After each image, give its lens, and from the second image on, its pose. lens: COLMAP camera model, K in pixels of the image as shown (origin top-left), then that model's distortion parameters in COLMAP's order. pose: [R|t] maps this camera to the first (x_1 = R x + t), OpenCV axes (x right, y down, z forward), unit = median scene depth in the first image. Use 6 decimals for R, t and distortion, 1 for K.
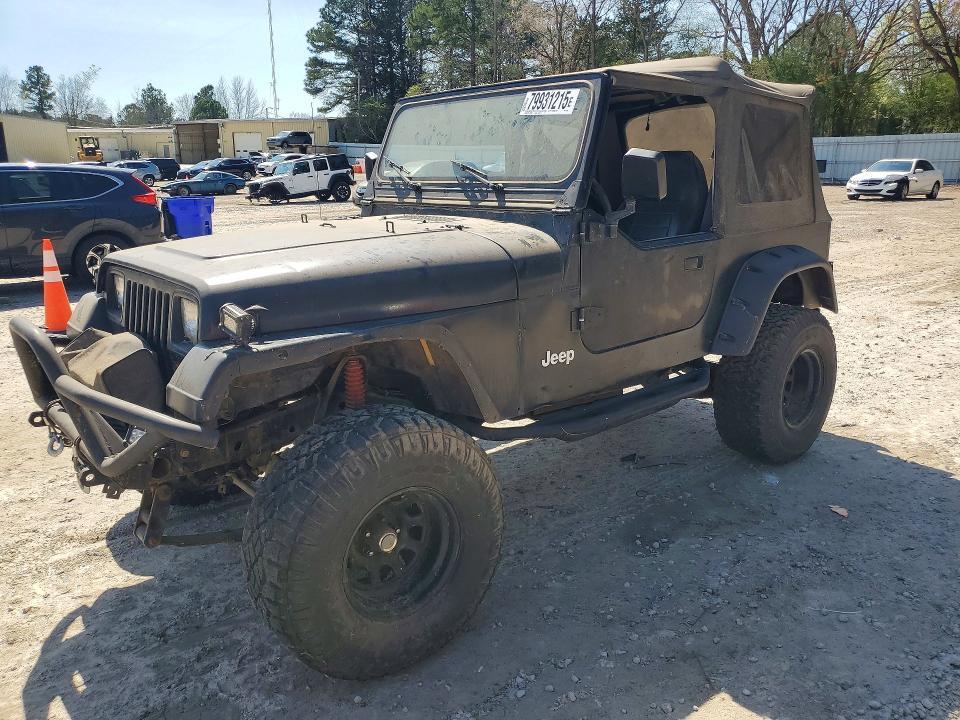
lens RADIAL K [[745.8, 0, 494.6], [0, 745.8, 362.8], [0, 0, 1]] dist [0.016850, 0.006177]
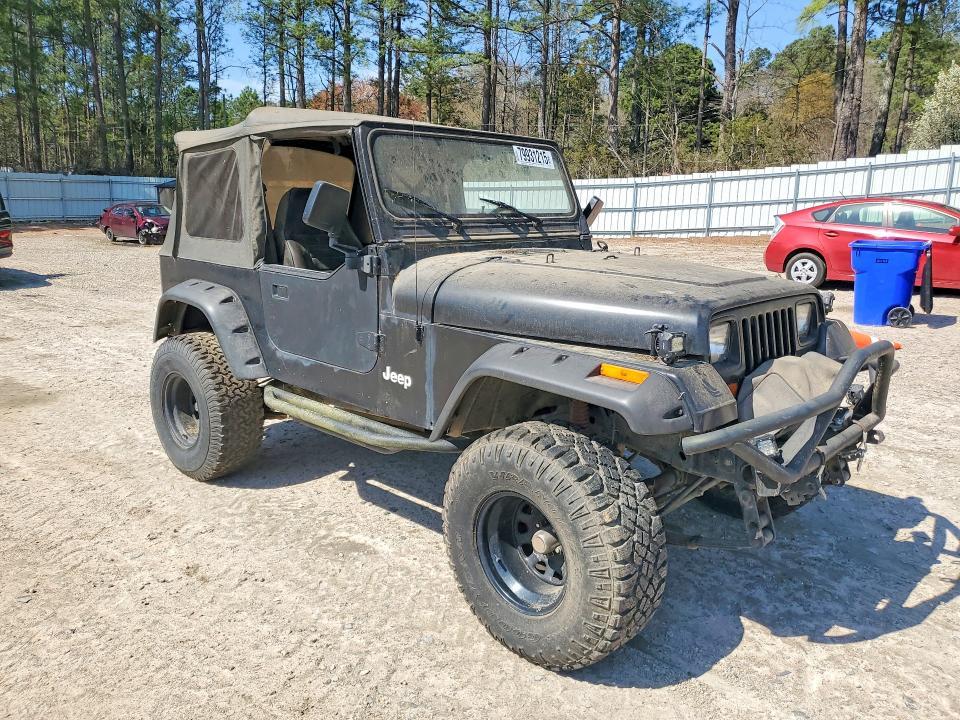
lens RADIAL K [[745.8, 0, 483.3], [0, 745.8, 359.3], [0, 0, 1]] dist [0.016850, 0.006177]
pose [[-0.111307, -0.195052, 0.974456, -1.213408], [0.242325, 0.945625, 0.216961, -0.304982], [-0.963789, 0.260284, -0.057989, 1.199265]]
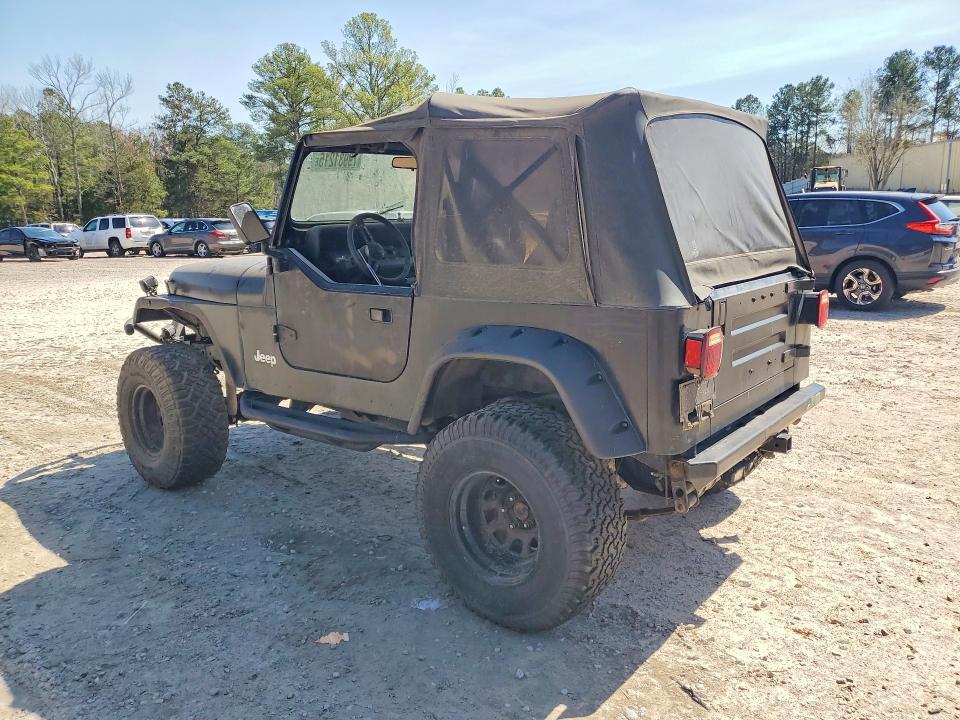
lens RADIAL K [[745.8, 0, 490.9], [0, 745.8, 362.6], [0, 0, 1]] dist [0.016850, 0.006177]
pose [[0.184490, 0.213178, -0.959437, 1.288535], [-0.234239, 0.957601, 0.167728, -0.283653], [0.954513, 0.193793, 0.226603, 0.983060]]
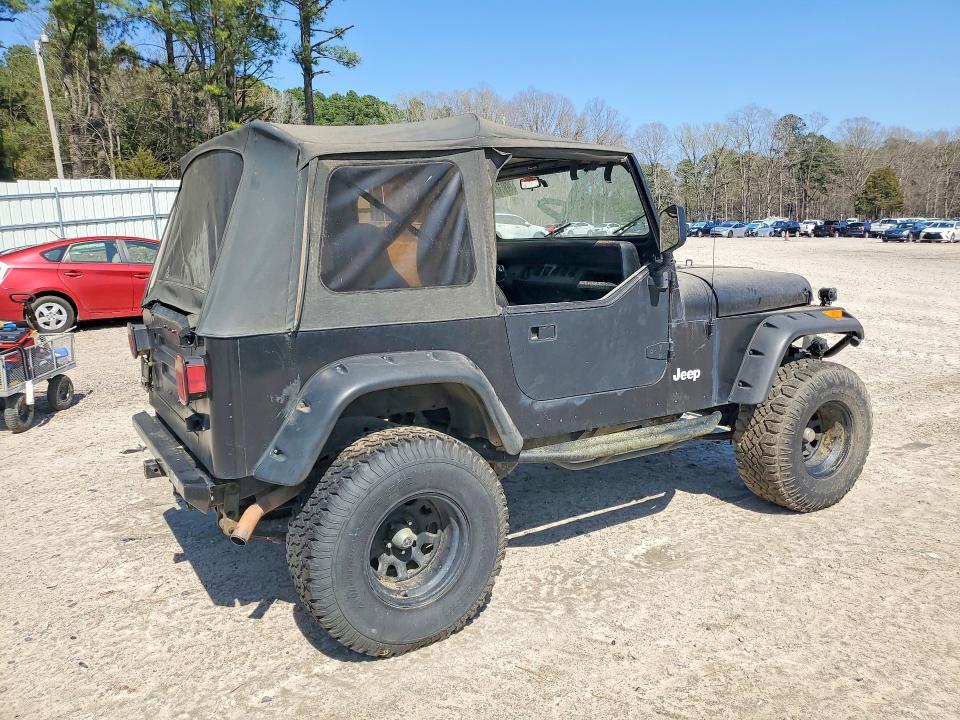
lens RADIAL K [[745.8, 0, 488.6], [0, 745.8, 358.9], [0, 0, 1]] dist [0.016850, 0.006177]
pose [[-0.988145, 0.015383, 0.152751, -0.108420], [0.076803, 0.911044, 0.405093, -0.605464], [-0.132932, 0.412022, -0.901425, 2.328256]]
